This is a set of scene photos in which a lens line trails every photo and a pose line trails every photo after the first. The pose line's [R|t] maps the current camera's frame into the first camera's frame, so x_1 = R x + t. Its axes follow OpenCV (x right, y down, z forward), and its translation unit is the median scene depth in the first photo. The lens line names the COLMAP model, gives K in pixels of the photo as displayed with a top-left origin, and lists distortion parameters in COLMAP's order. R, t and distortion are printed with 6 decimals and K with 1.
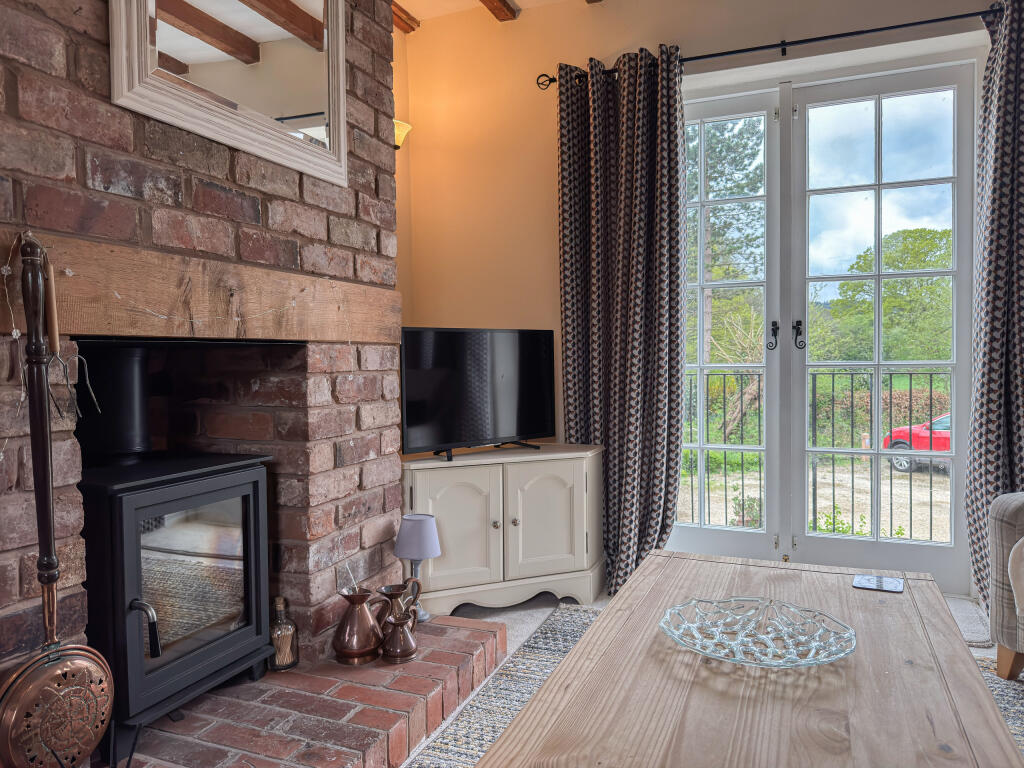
lens RADIAL K [[730.9, 0, 512.1], [0, 730.9, 387.3], [0, 0, 1]] dist [0.001701, -0.003536]
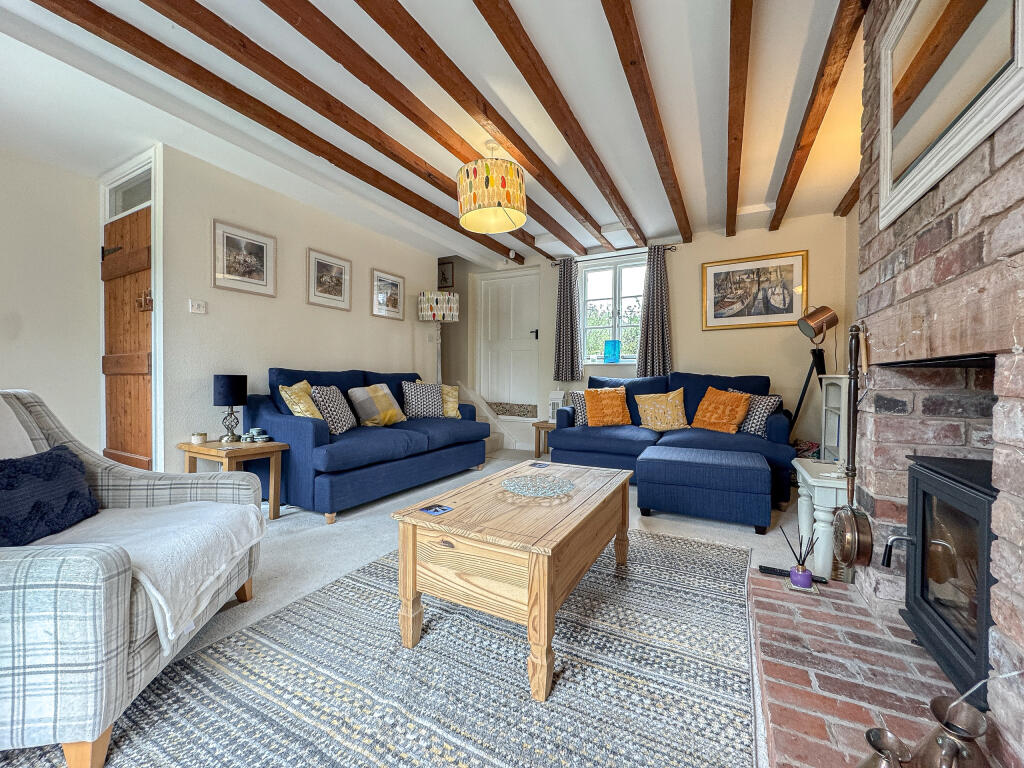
lens RADIAL K [[408.6, 0, 509.6], [0, 408.6, 380.7], [0, 0, 1]] dist [-0.000691, -0.000035]
pose [[-0.994914, 0.003642, 0.100665, 0.163851], [0.008117, 0.998995, 0.044075, -0.054445], [-0.100404, 0.044668, -0.993944, 1.392783]]
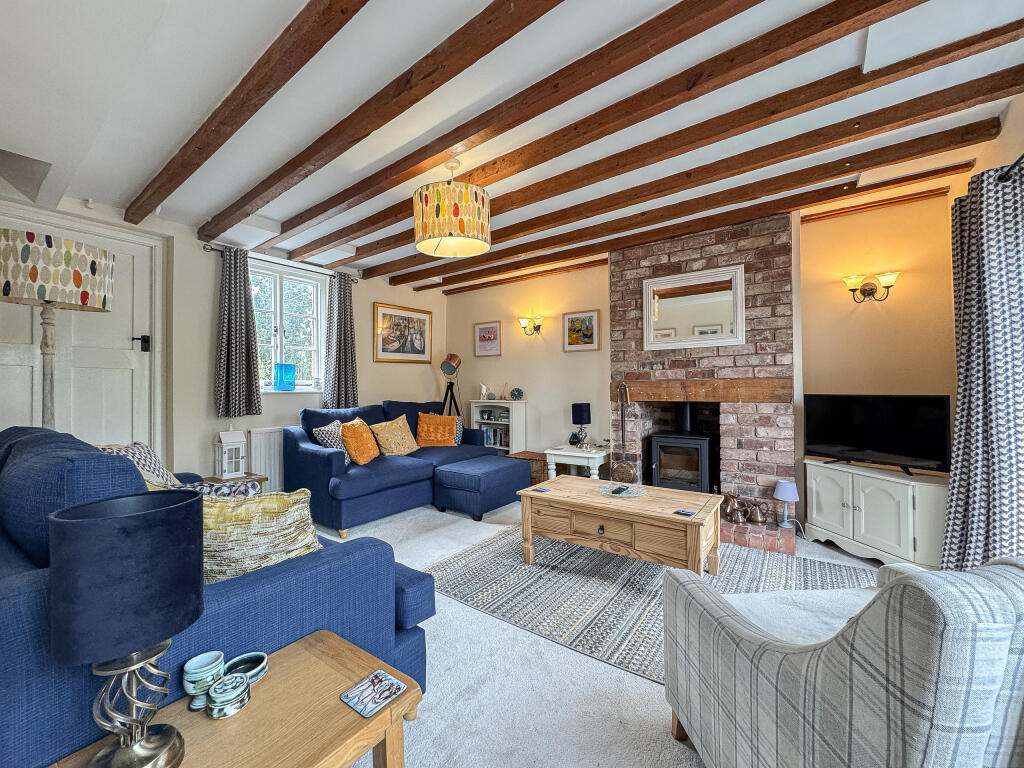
lens RADIAL K [[408.6, 0, 510.4], [0, 408.6, 383.0], [0, 0, 1]] dist [-0.000691, -0.000035]
pose [[-0.242911, 0.002920, -0.970044, 1.445125], [-0.024270, 0.999664, 0.009087, -0.127713], [0.969745, 0.025750, -0.242759, 0.545794]]
